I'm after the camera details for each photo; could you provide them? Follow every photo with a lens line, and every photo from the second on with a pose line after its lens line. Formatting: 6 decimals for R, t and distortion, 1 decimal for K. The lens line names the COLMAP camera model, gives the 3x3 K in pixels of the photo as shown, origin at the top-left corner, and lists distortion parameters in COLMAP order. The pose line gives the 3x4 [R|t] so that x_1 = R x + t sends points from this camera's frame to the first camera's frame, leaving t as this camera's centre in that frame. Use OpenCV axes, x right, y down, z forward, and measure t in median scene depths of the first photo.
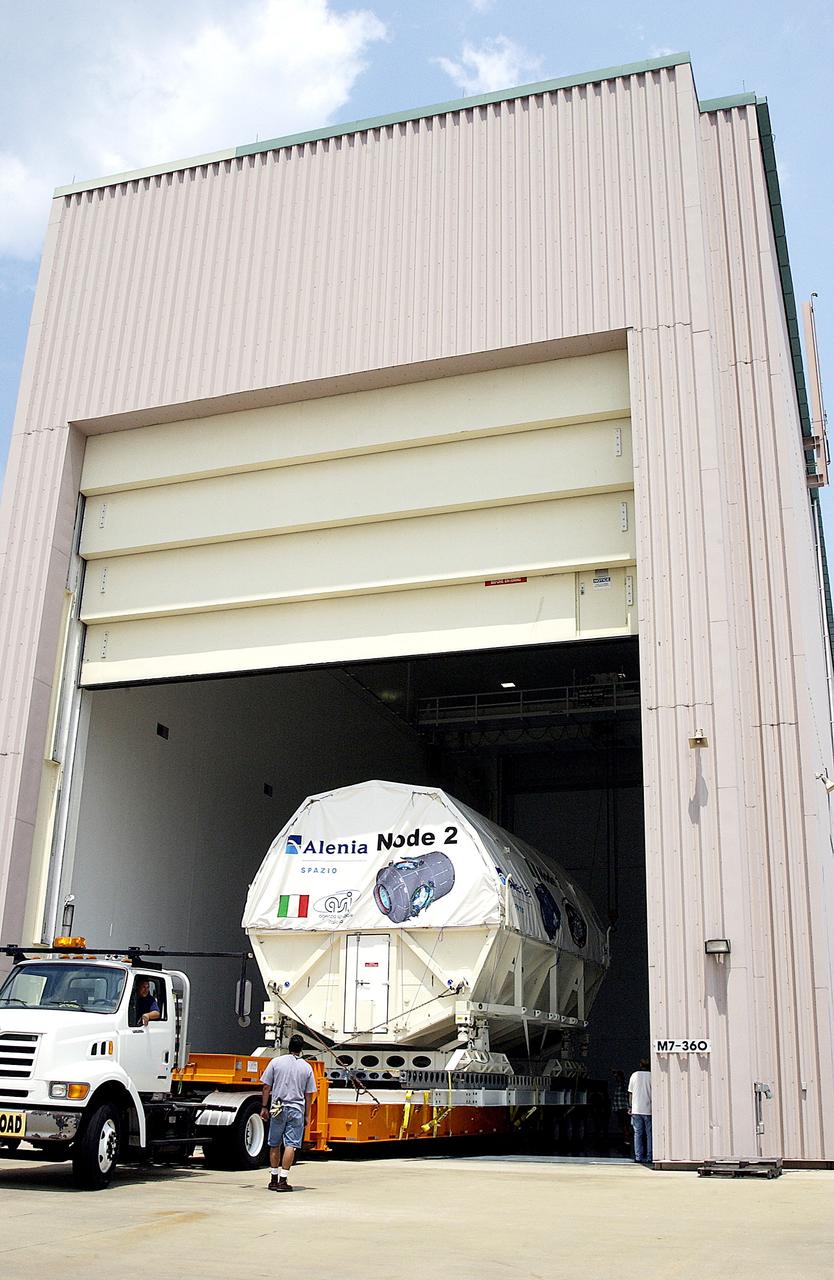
lens RADIAL K [[1293.7, 0, 421.5], [0, 1293.7, 638.9], [0, 0, 1]] dist [-0.053258, 0.000000]
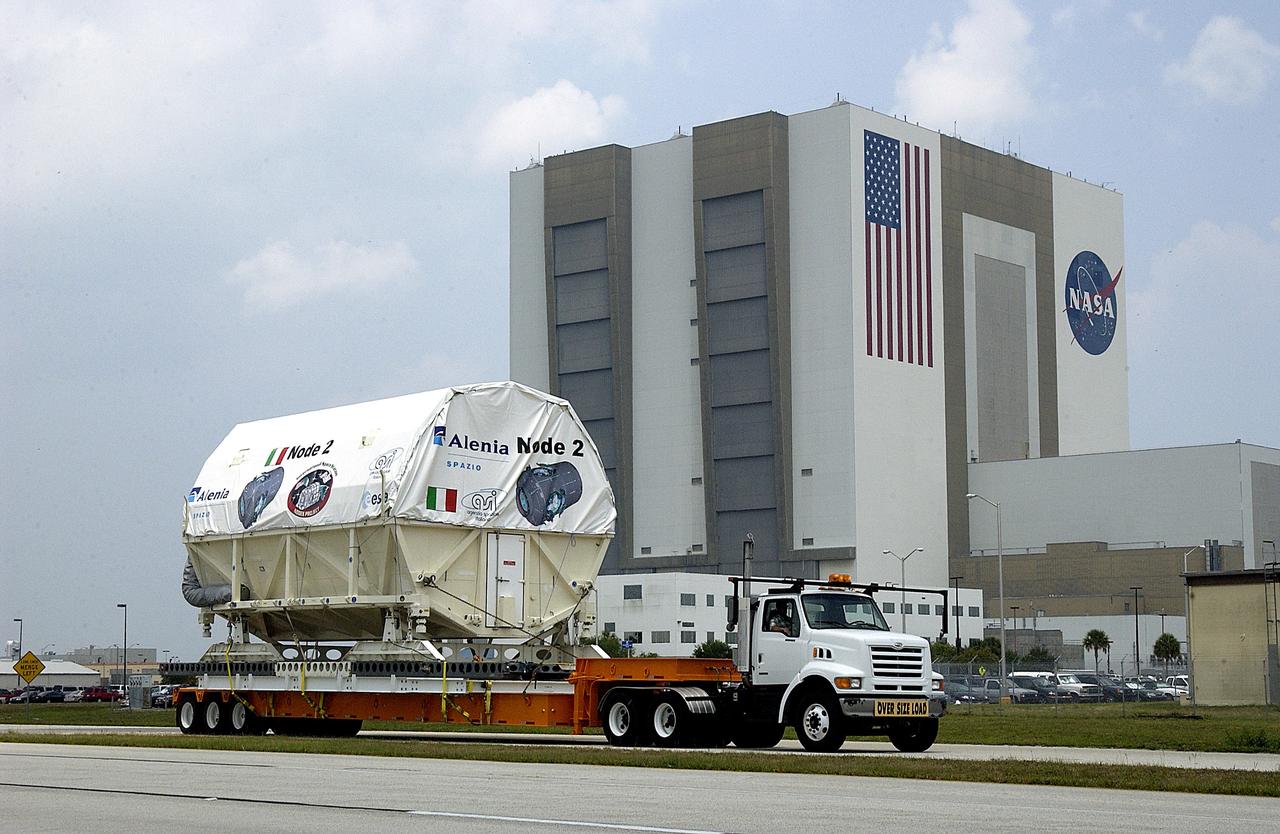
lens RADIAL K [[2213.0, 0, 625.2], [0, 2213.0, 425.0], [0, 0, 1]] dist [0.003684, 0.000000]
pose [[0.532694, 0.093573, 0.841119, -1.466063], [-0.281918, 0.956725, 0.072109, -0.006047], [-0.797972, -0.275539, 0.536022, 0.010636]]
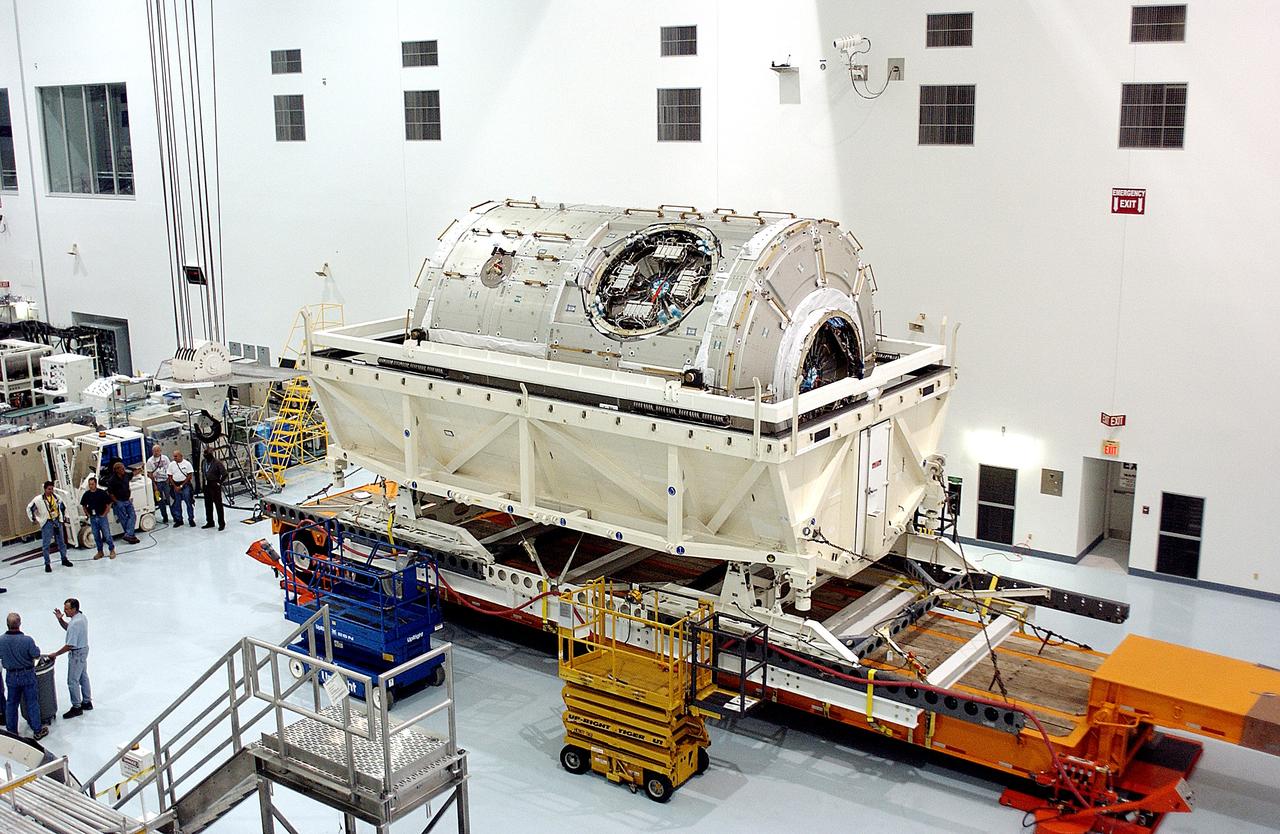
lens RADIAL K [[1348.5, 0, 636.6], [0, 1348.5, 419.3], [0, 0, 1]] dist [-0.085231, 0.000000]
pose [[0.282574, -0.244587, 0.927539, -0.751619], [-0.313910, 0.890127, 0.330354, 0.025901], [-0.906428, -0.384514, 0.174749, 0.987876]]
